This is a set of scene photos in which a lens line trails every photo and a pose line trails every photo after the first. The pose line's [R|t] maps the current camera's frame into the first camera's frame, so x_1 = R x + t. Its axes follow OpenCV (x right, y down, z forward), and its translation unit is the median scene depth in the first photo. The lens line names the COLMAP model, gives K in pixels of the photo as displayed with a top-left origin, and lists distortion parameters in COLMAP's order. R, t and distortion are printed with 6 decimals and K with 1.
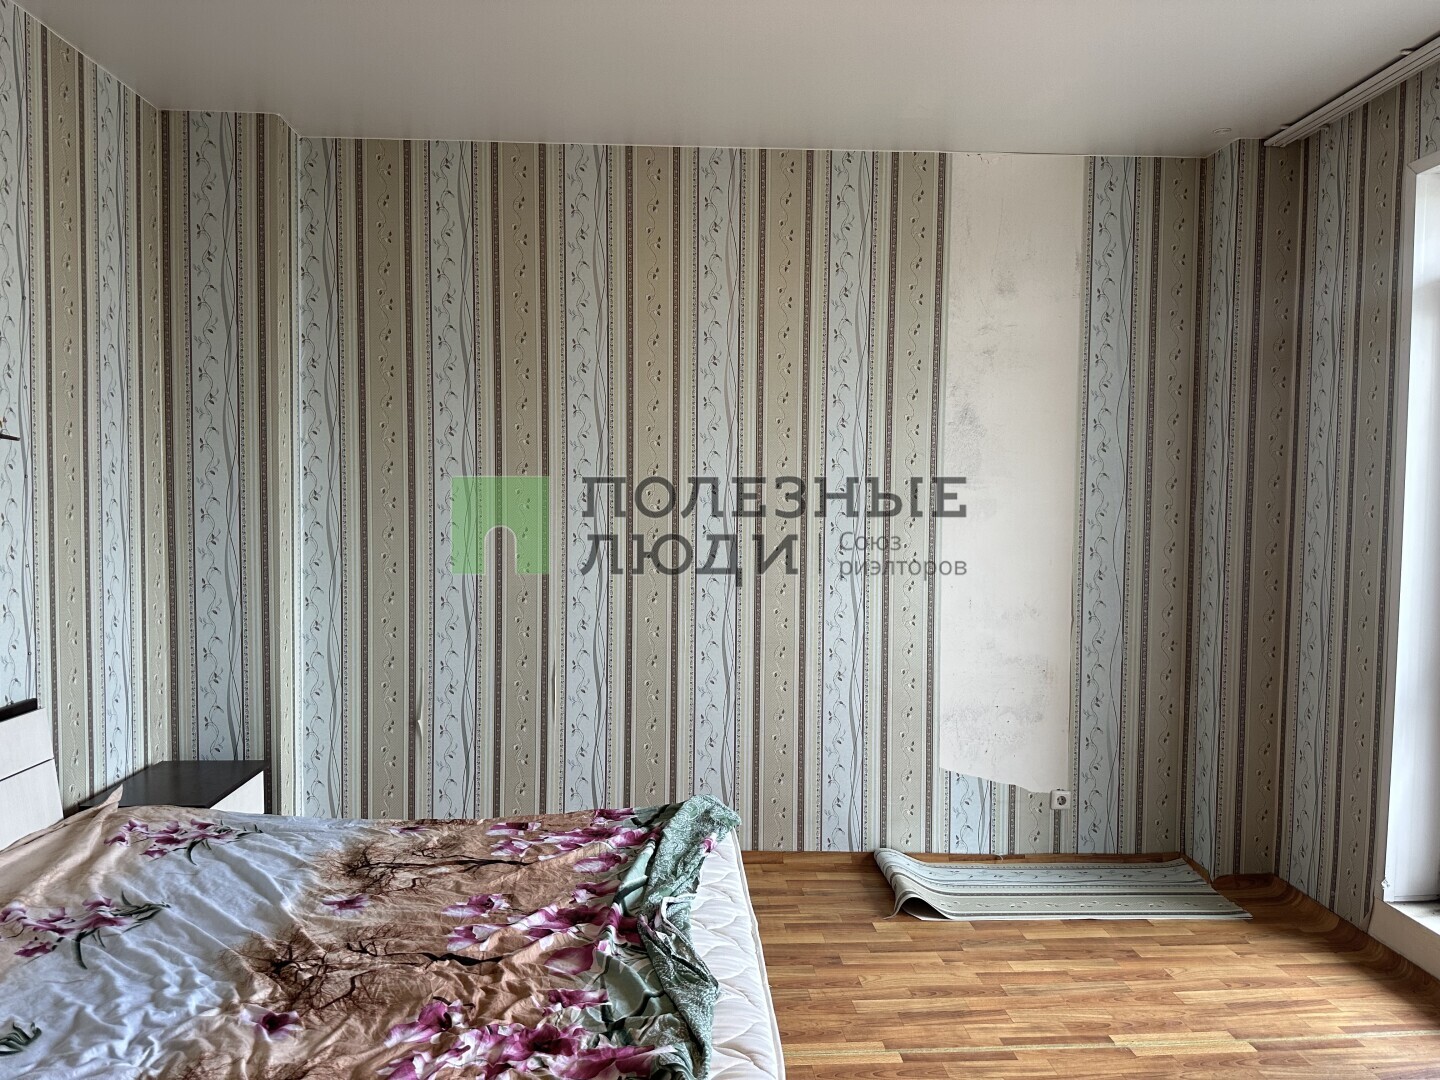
lens RADIAL K [[1024.4, 0, 707.2], [0, 1024.4, 536.4], [0, 0, 1]] dist [0.035140, -0.045321]
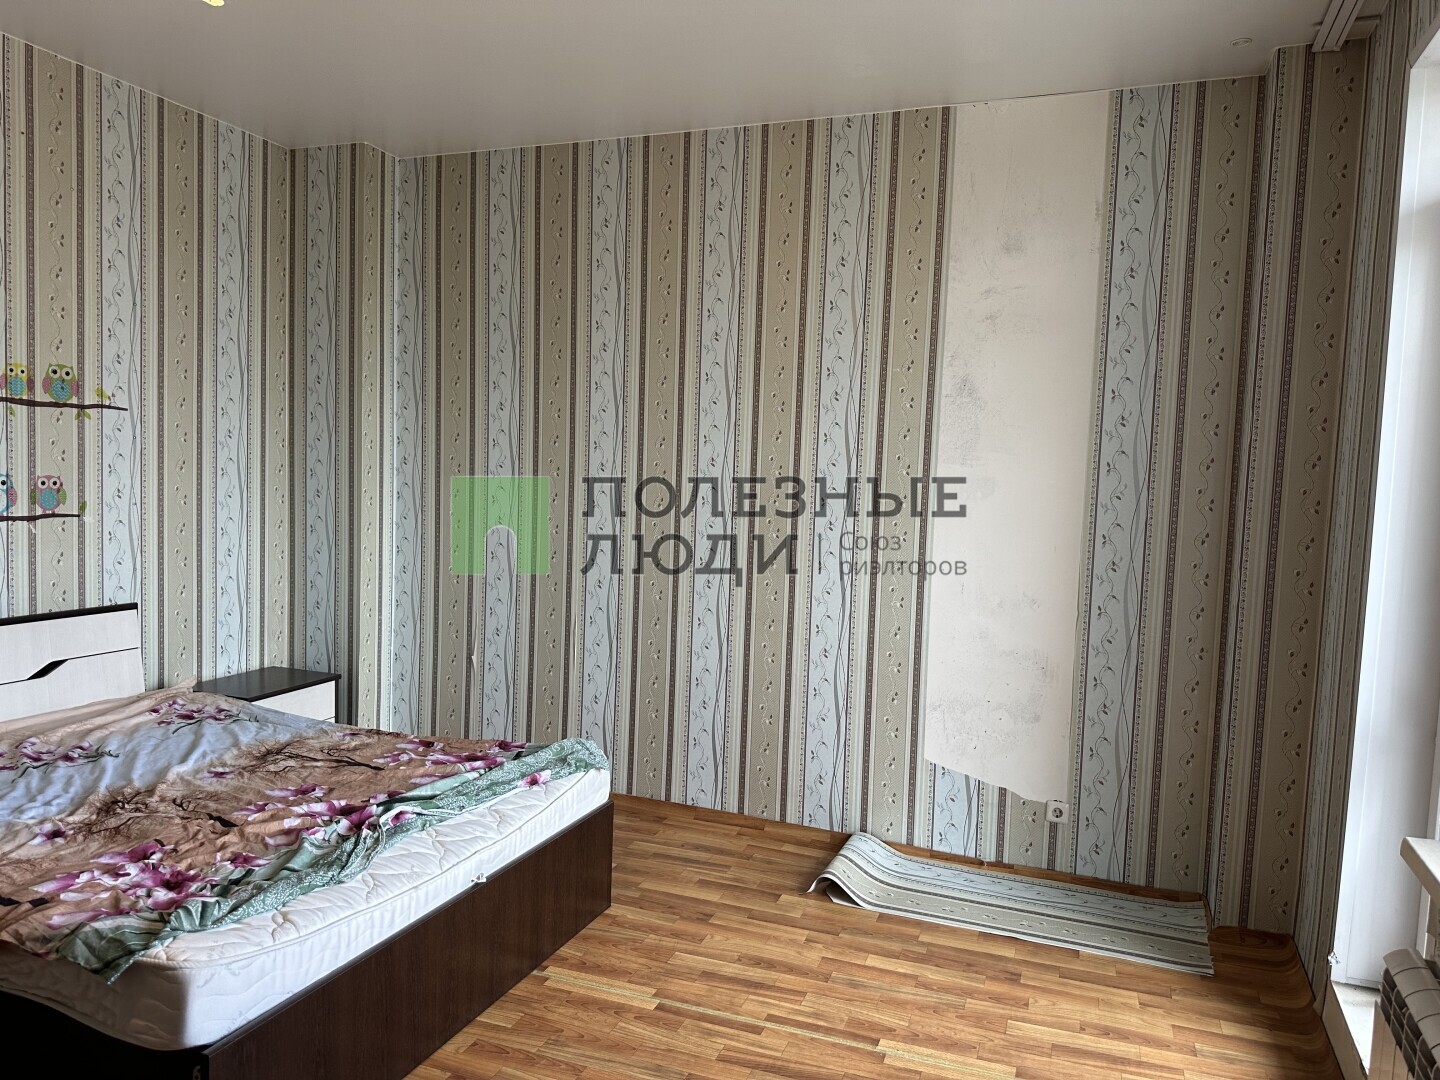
lens RADIAL K [[1024.4, 0, 723.1], [0, 1024.4, 539.5], [0, 0, 1]] dist [0.035140, -0.045321]
pose [[0.913978, 0.048421, -0.402864, 0.439090], [-0.041709, 0.998806, 0.025424, 0.006202], [0.403614, -0.006434, 0.914907, 0.056895]]
